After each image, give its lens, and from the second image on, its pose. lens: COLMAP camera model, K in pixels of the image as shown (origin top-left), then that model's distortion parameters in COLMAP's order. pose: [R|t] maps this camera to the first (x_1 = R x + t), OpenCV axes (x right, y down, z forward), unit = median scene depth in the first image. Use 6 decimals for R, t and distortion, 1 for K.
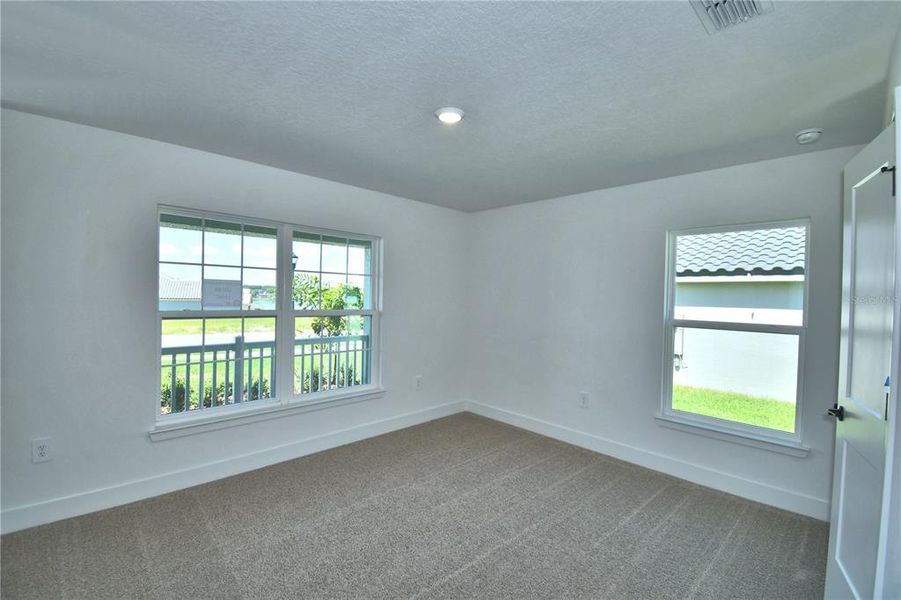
lens RADIAL K [[395.2, 0, 447.1], [0, 395.2, 300.9], [0, 0, 1]] dist [0.002499, -0.019371]
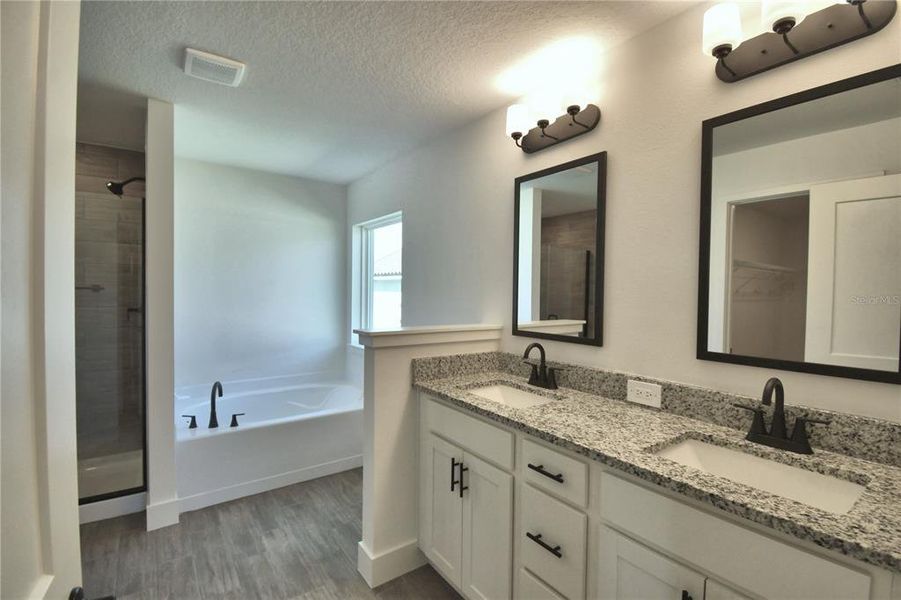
lens RADIAL K [[395.2, 0, 447.1], [0, 395.2, 300.9], [0, 0, 1]] dist [0.002499, -0.019371]
pose [[0.991962, -0.009091, -0.126209, 1.410293], [0.010508, 0.999889, 0.010567, 0.064232], [0.126099, -0.011808, 0.991947, -1.321380]]
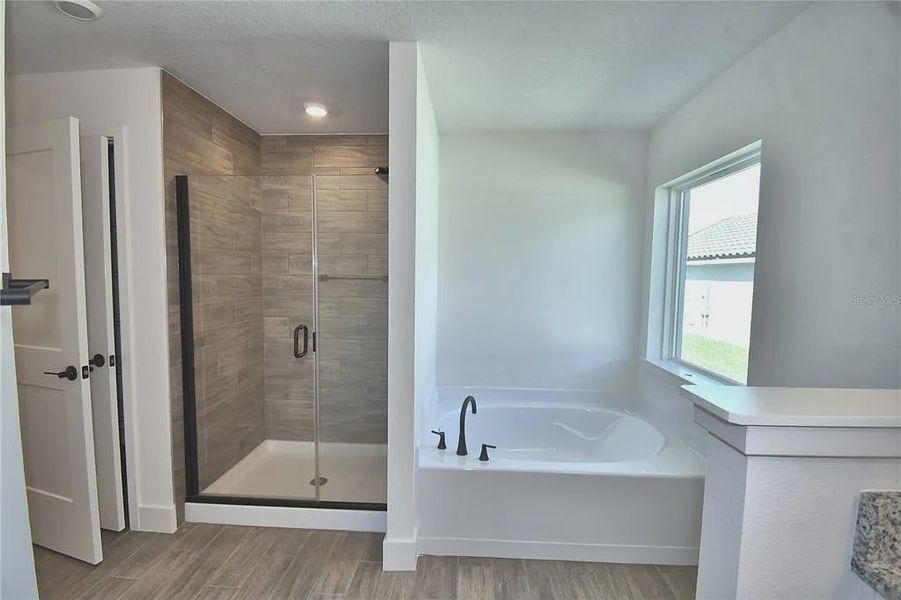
lens RADIAL K [[376.2, 0, 449.0], [0, 376.2, 300.9], [0, 0, 1]] dist [0.000668, -0.000020]
pose [[0.681988, 0.037230, -0.730415, 1.121725], [-0.001920, 0.998791, 0.049116, 0.024332], [0.731361, -0.032094, 0.681235, -0.729644]]
